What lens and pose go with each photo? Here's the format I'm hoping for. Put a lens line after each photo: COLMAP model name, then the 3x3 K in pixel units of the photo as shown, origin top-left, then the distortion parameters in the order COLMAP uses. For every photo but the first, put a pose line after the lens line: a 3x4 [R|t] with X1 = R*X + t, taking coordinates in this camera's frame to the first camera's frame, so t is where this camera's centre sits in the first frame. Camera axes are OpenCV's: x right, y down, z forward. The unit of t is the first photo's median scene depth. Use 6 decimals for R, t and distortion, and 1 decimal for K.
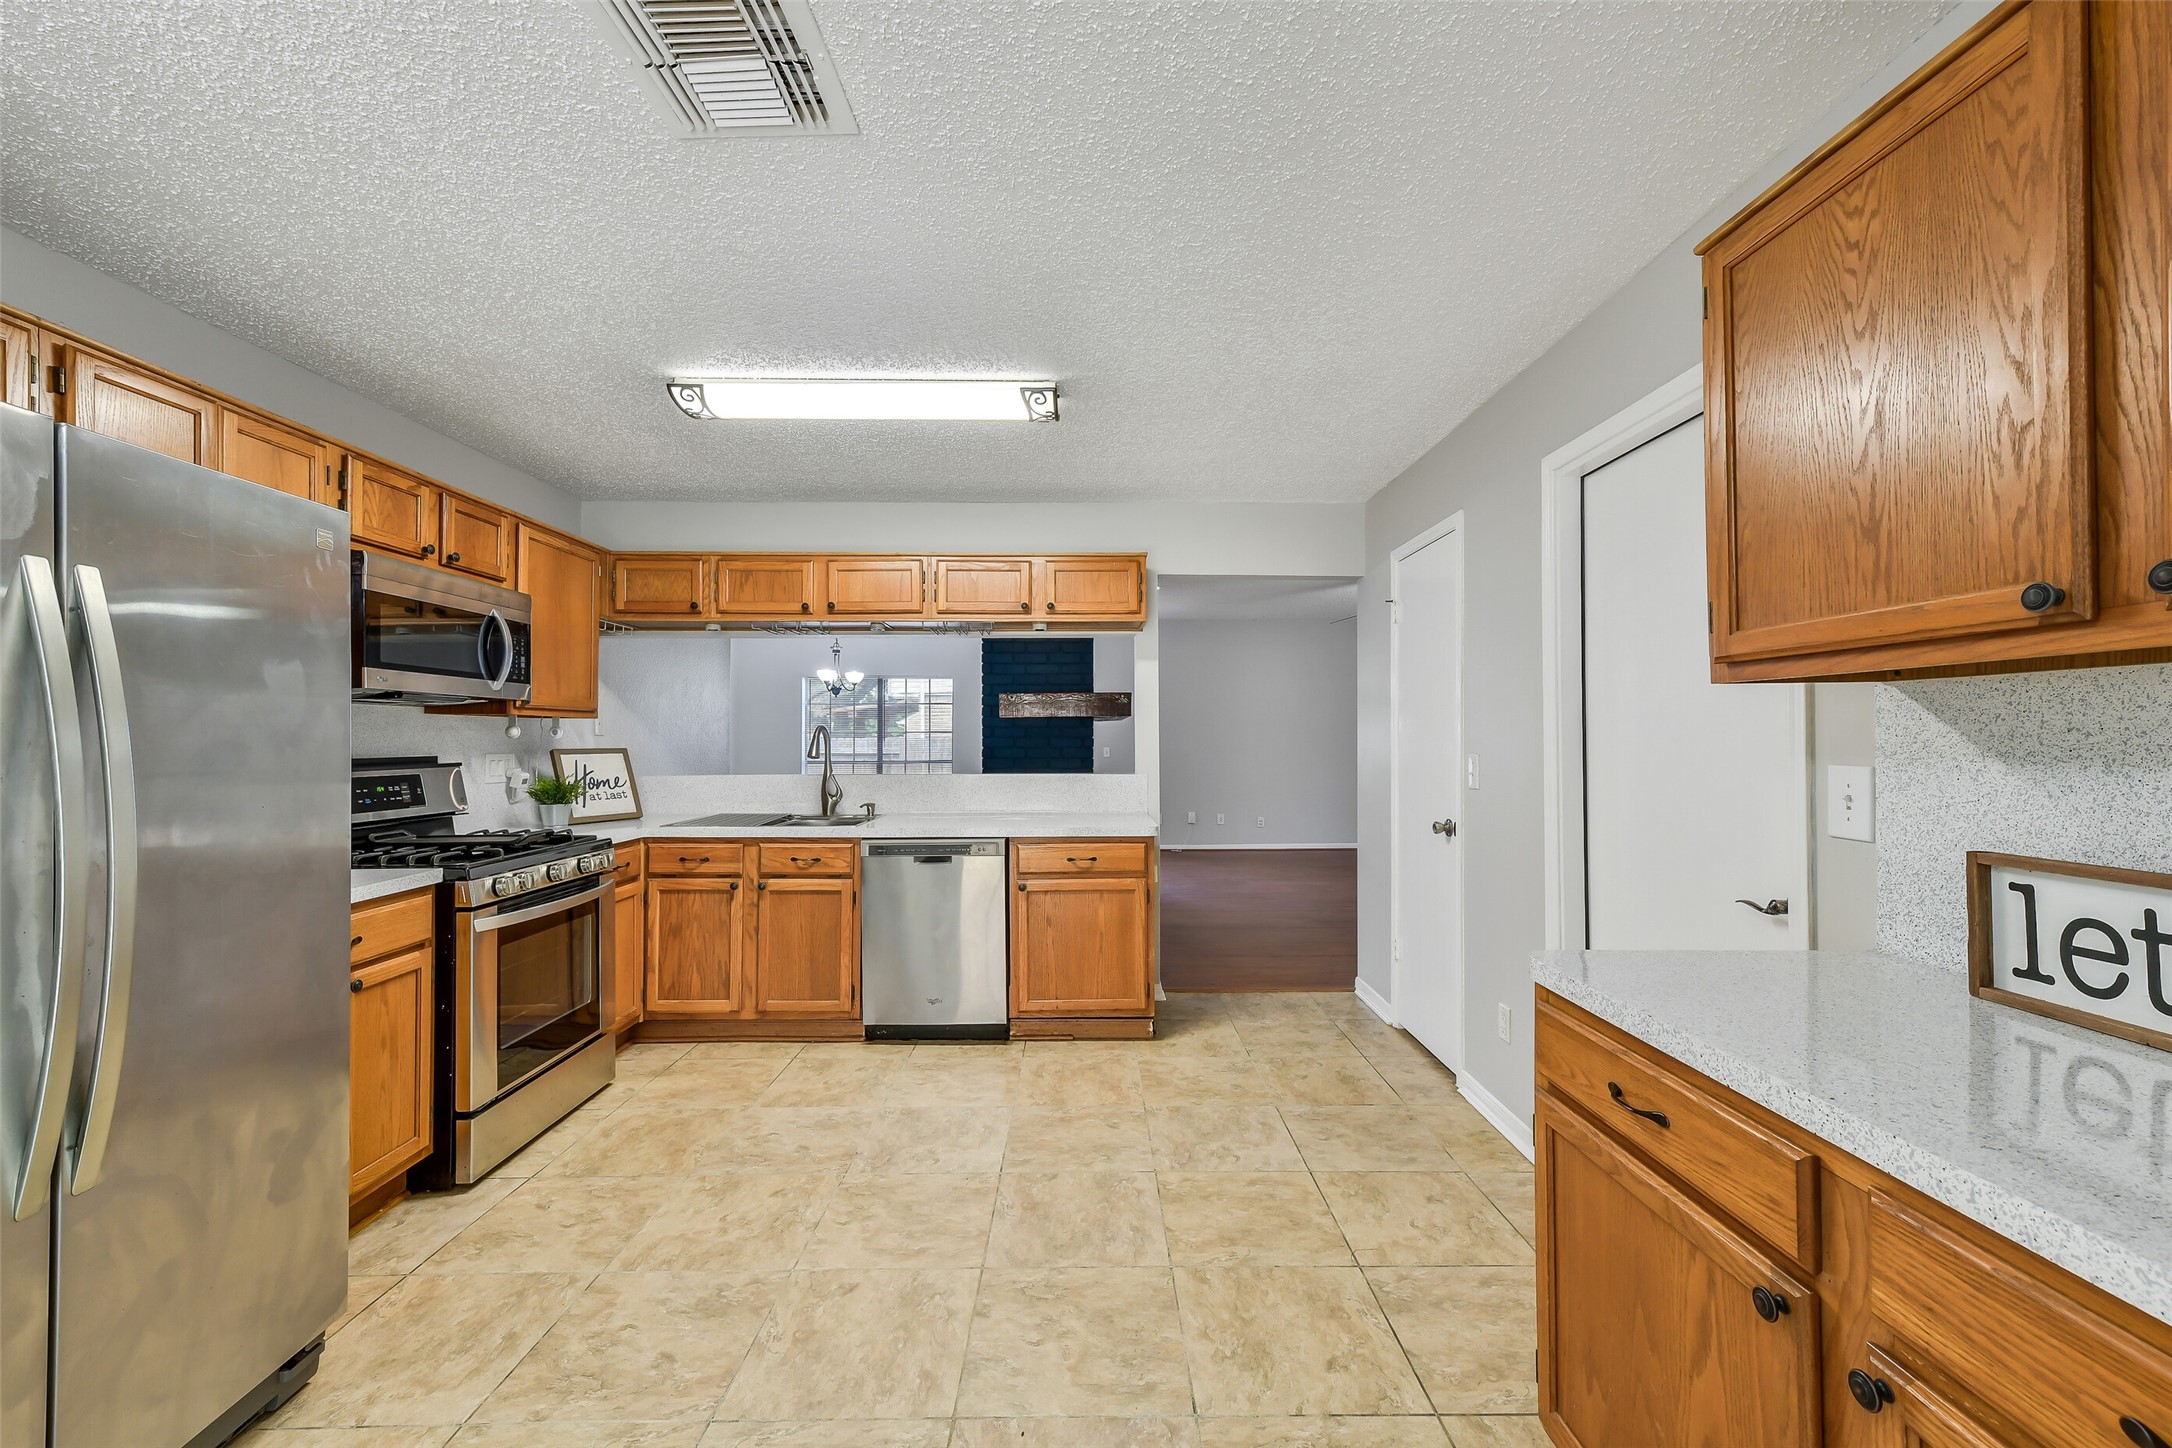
lens RADIAL K [[860.6, 0, 1089.7], [0, 860.6, 728.9], [0, 0, 1]] dist [0.013493, -0.000004]
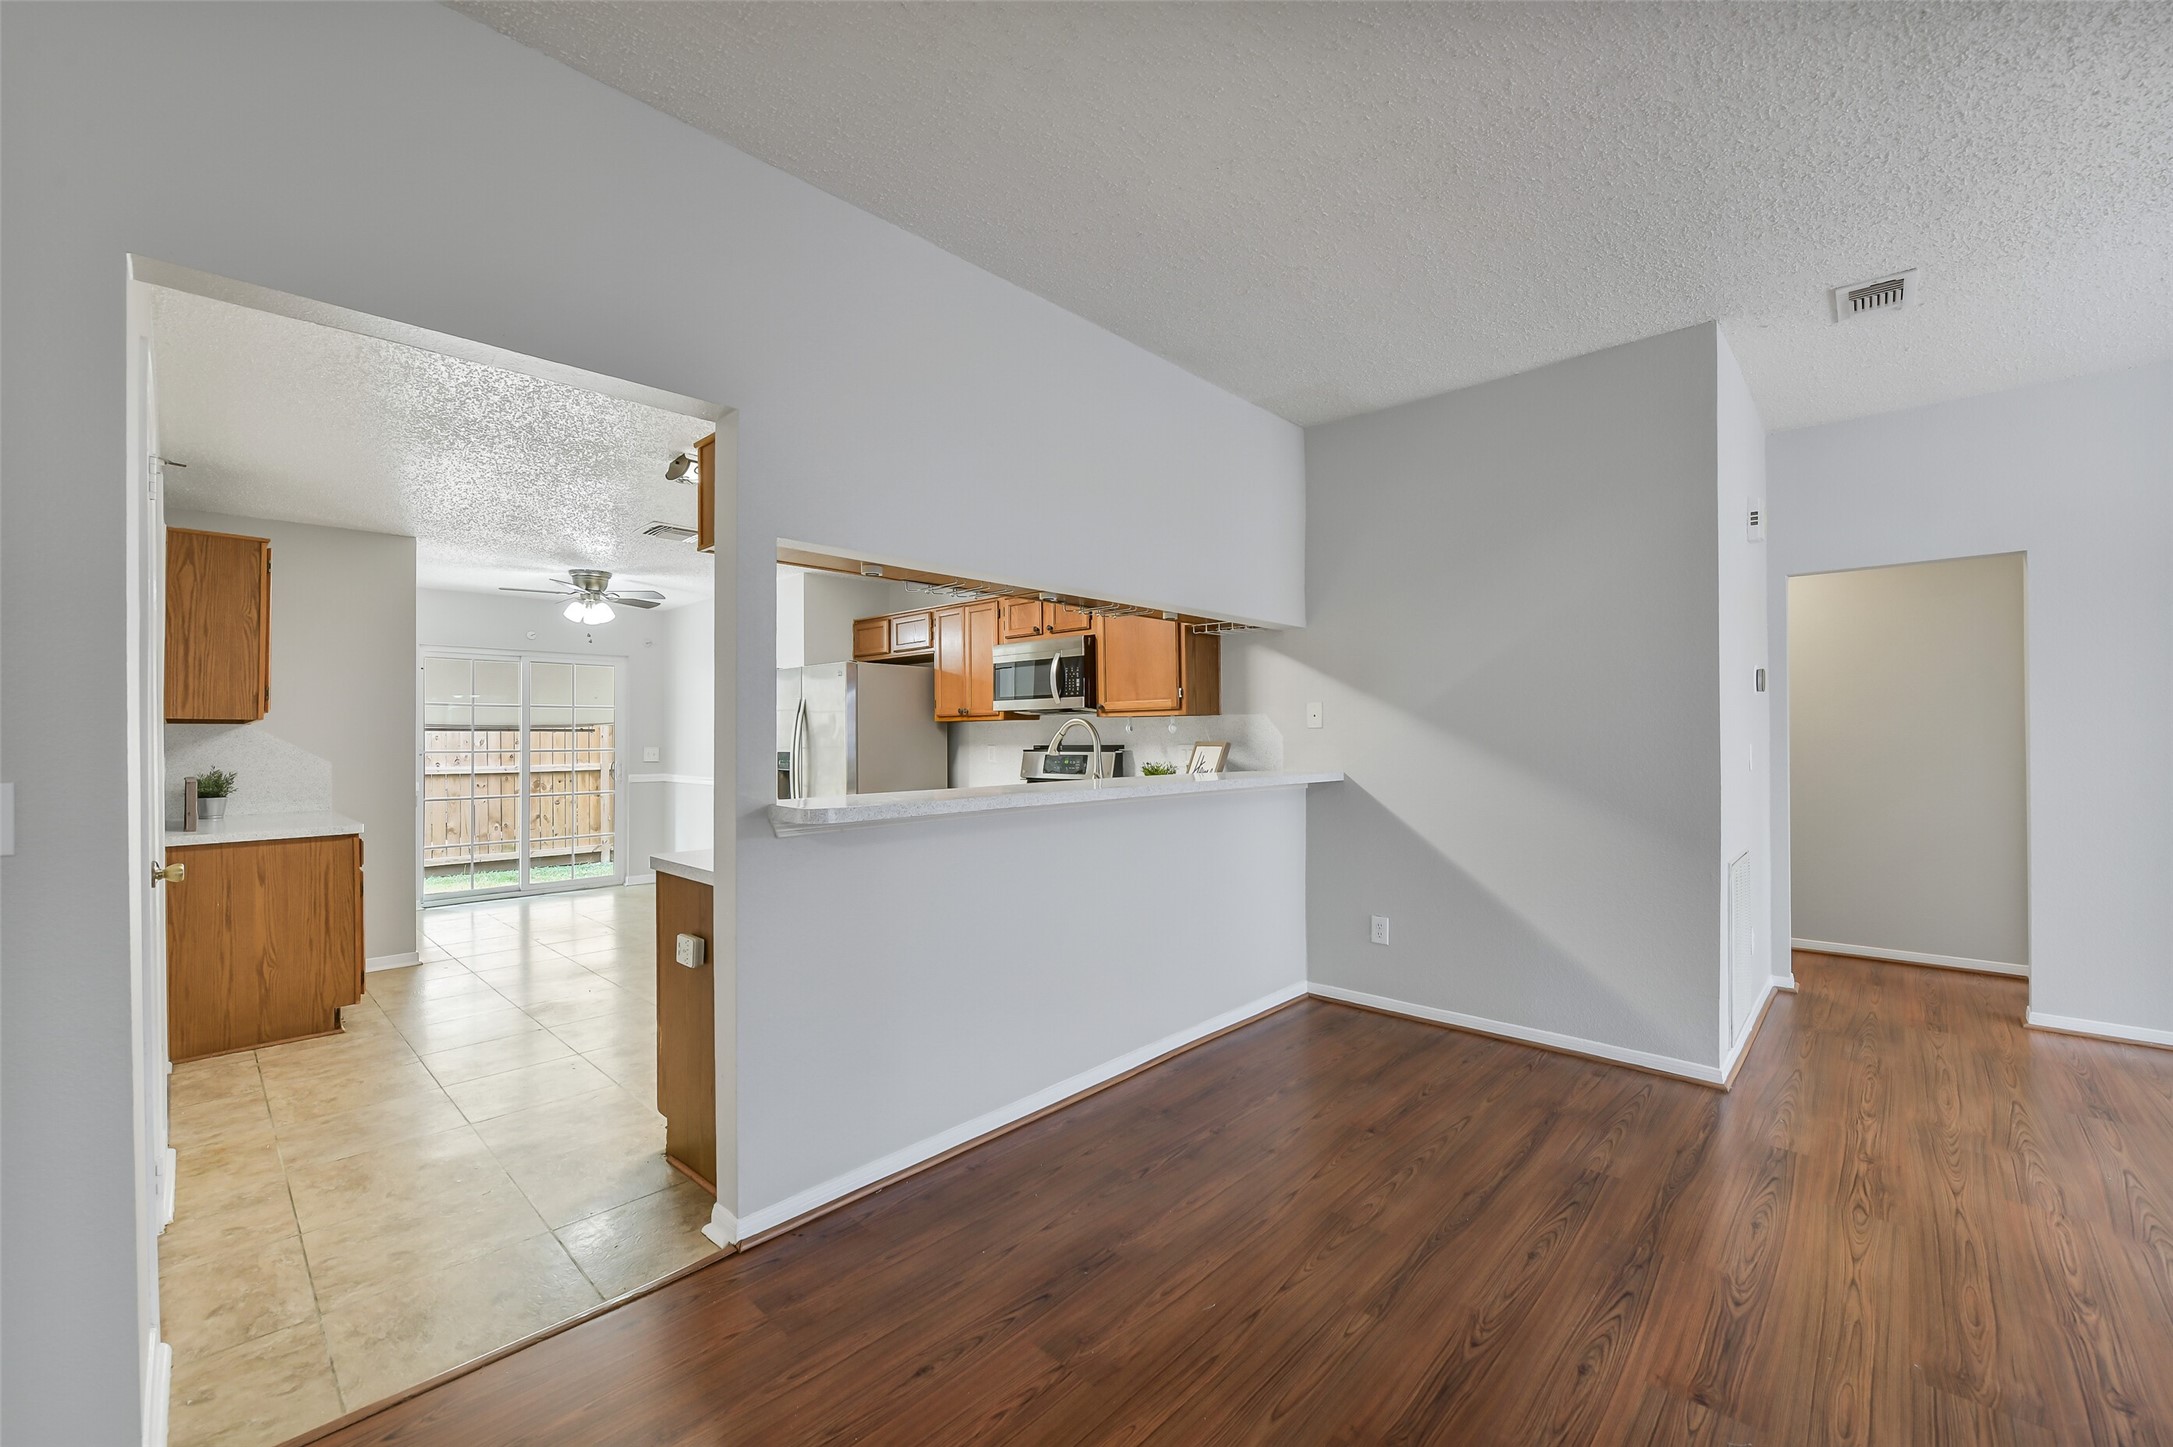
lens RADIAL K [[864.7, 0, 1088.4], [0, 864.7, 728.2], [0, 0, 1]] dist [-0.007720, -0.000294]
pose [[-0.690621, 0.001845, -0.723214, 0.365324], [0.018290, 0.999721, -0.014916, 0.021604], [0.722985, -0.023529, -0.690462, 1.838780]]
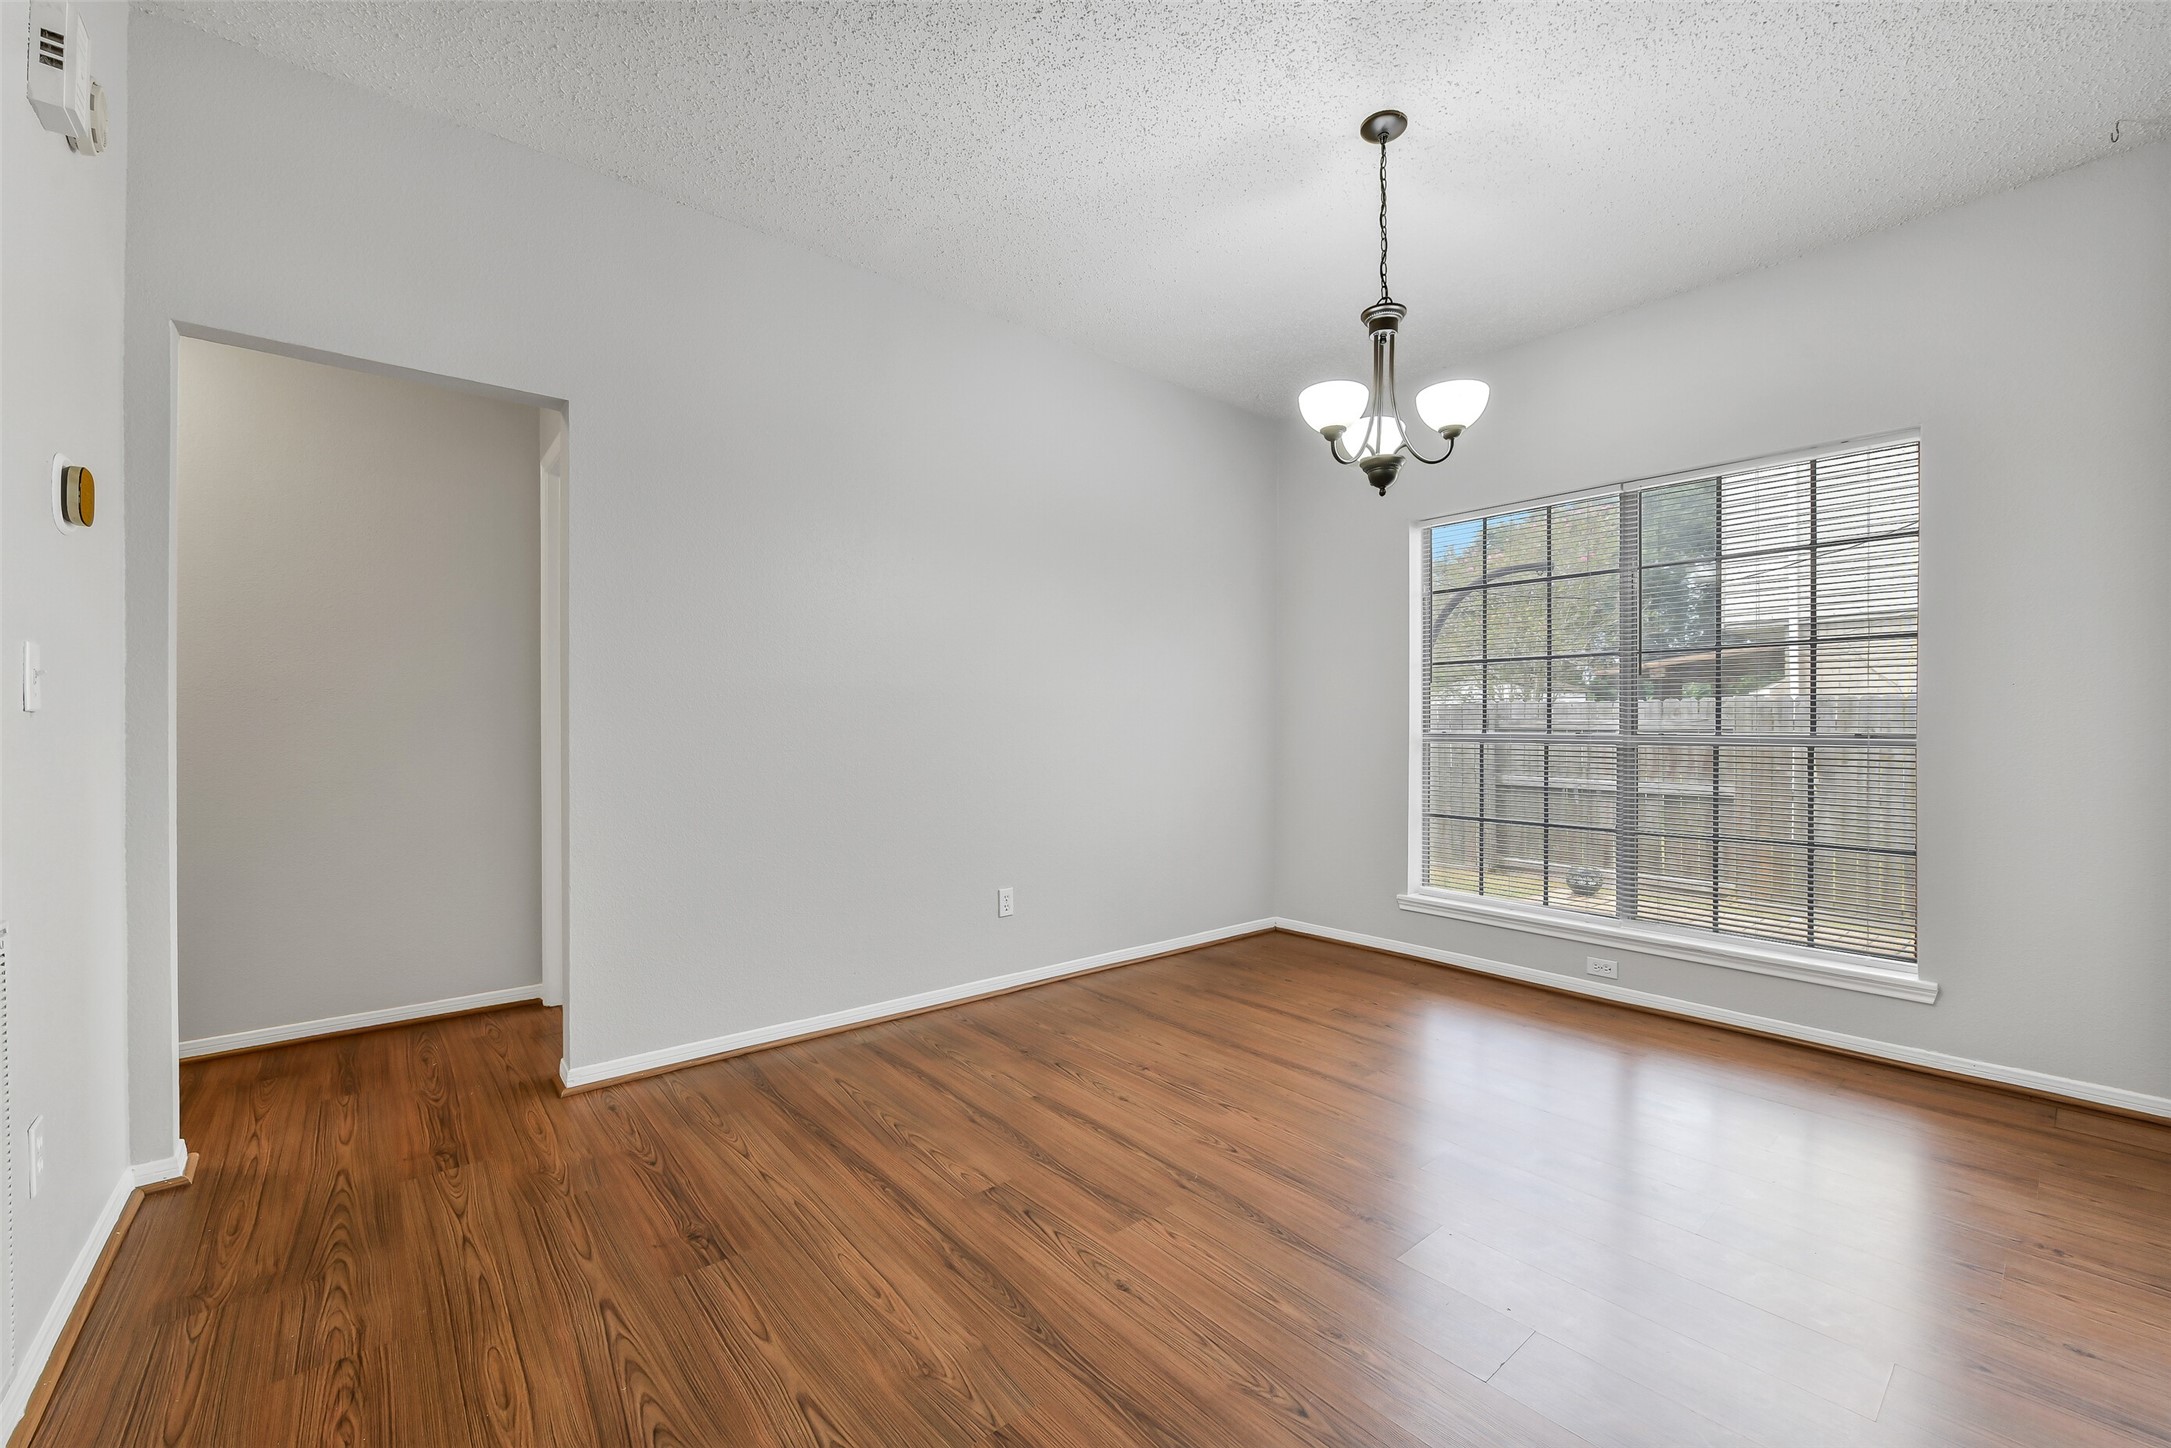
lens RADIAL K [[863.9, 0, 1087.4], [0, 863.9, 728.7], [0, 0, 1]] dist [-0.007720, -0.000294]
pose [[0.640345, 0.004334, -0.768075, -0.347940], [0.011236, 0.999824, 0.015009, 0.081570], [0.768005, -0.018241, 0.640184, 1.818975]]
